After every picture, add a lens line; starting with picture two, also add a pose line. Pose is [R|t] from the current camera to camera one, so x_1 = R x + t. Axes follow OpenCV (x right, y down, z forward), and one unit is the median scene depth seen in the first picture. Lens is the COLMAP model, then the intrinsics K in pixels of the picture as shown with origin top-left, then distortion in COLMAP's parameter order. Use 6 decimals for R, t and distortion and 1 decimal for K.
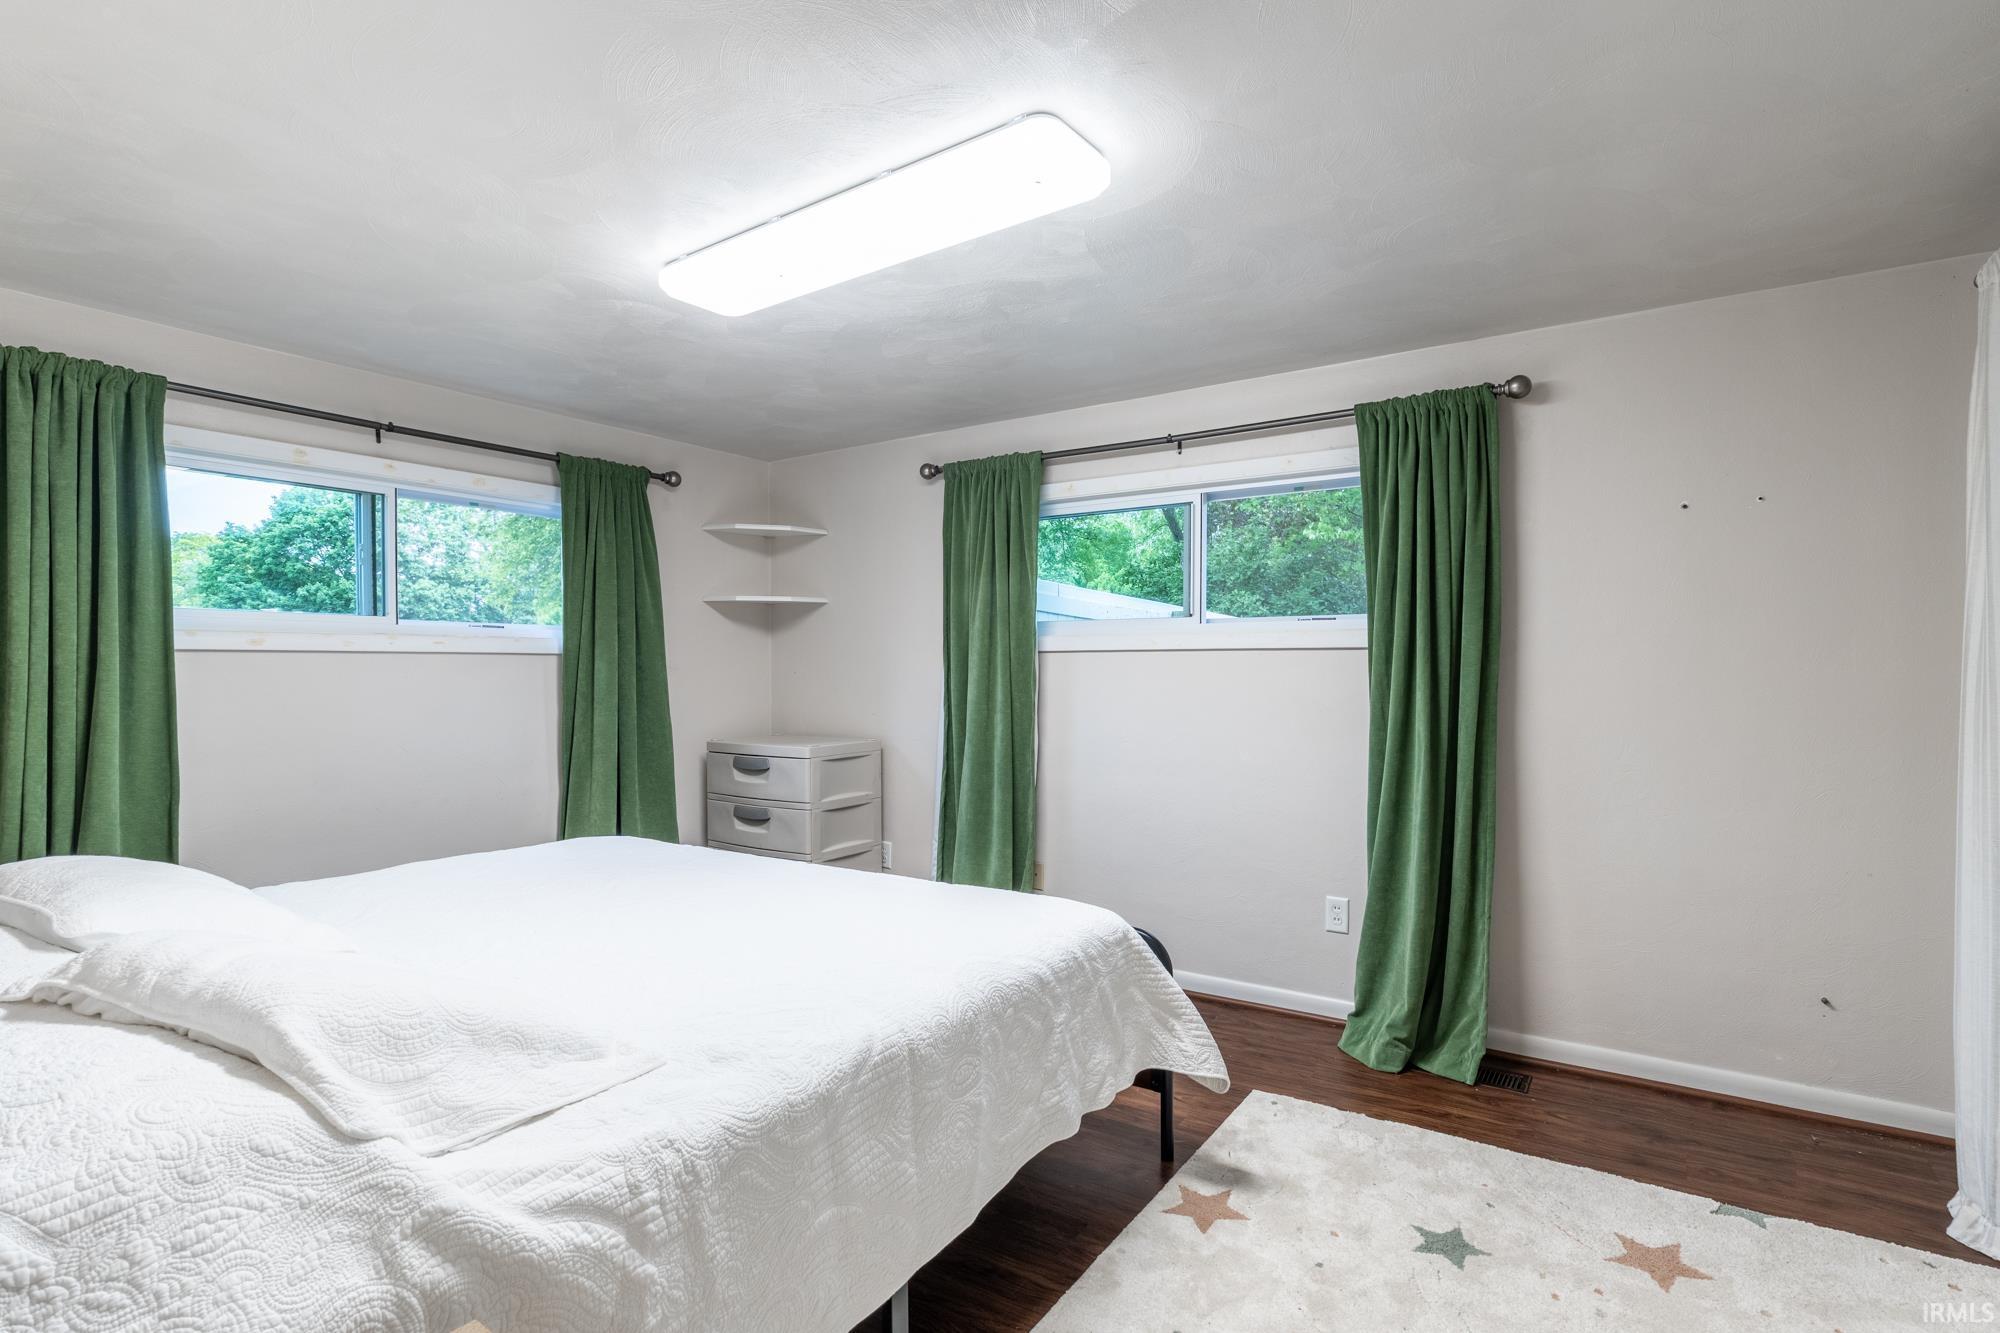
lens RADIAL K [[977.8, 0, 1019.0], [0, 977.8, 667.1], [0, 0, 1]] dist [-0.004003, 0.002429]
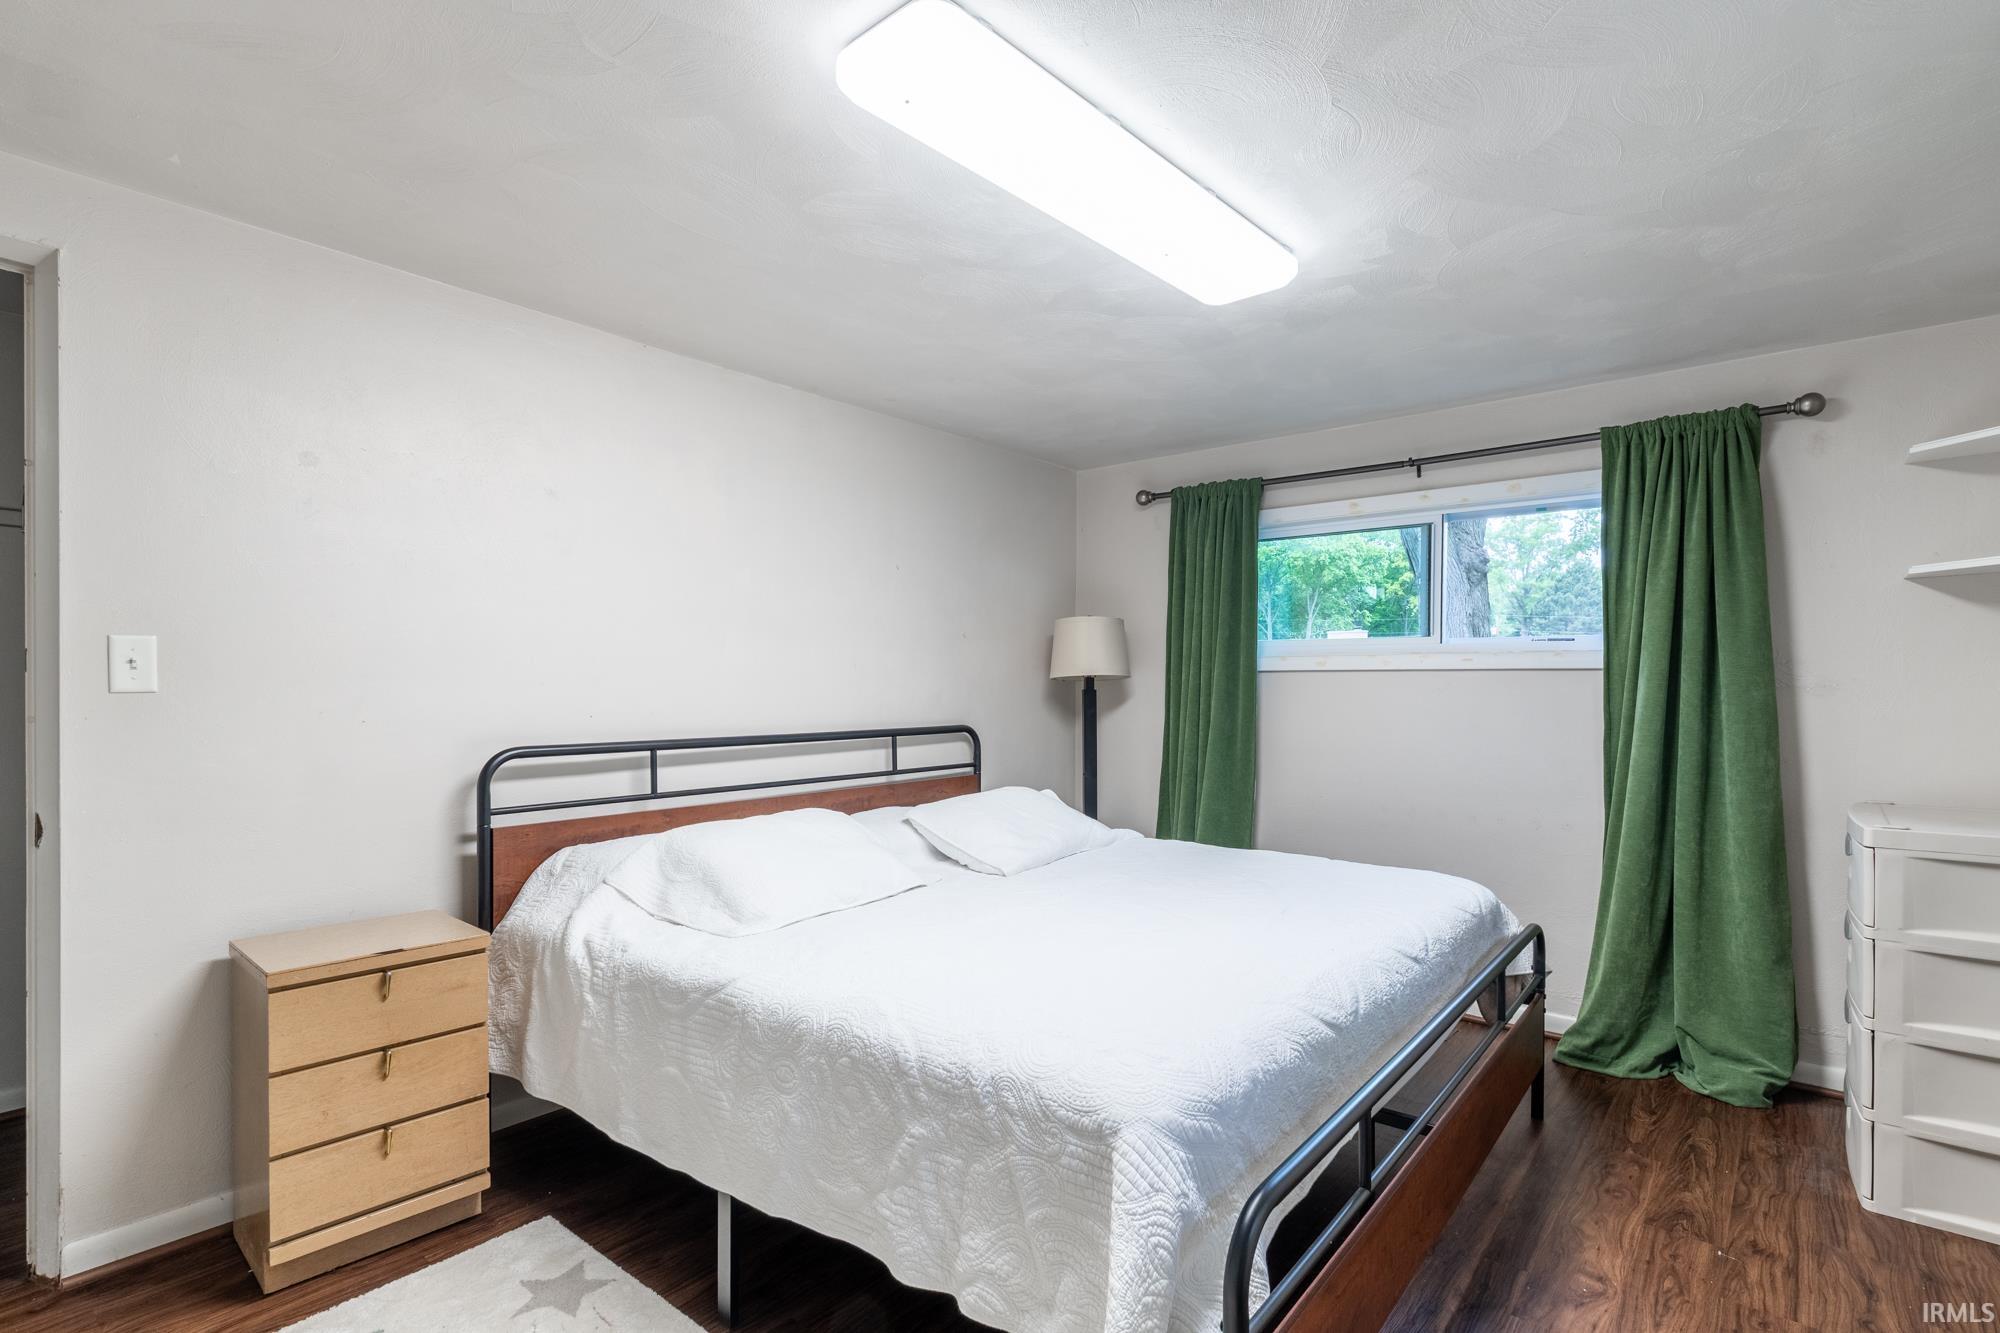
lens RADIAL K [[977.8, 0, 1017.0], [0, 977.8, 679.1], [0, 0, 1]] dist [-0.004003, 0.002429]
pose [[-0.108745, -0.003681, -0.994063, 0.823683], [-0.002430, 0.999991, -0.003437, -0.000519], [0.994067, 0.002042, -0.108753, 1.177081]]
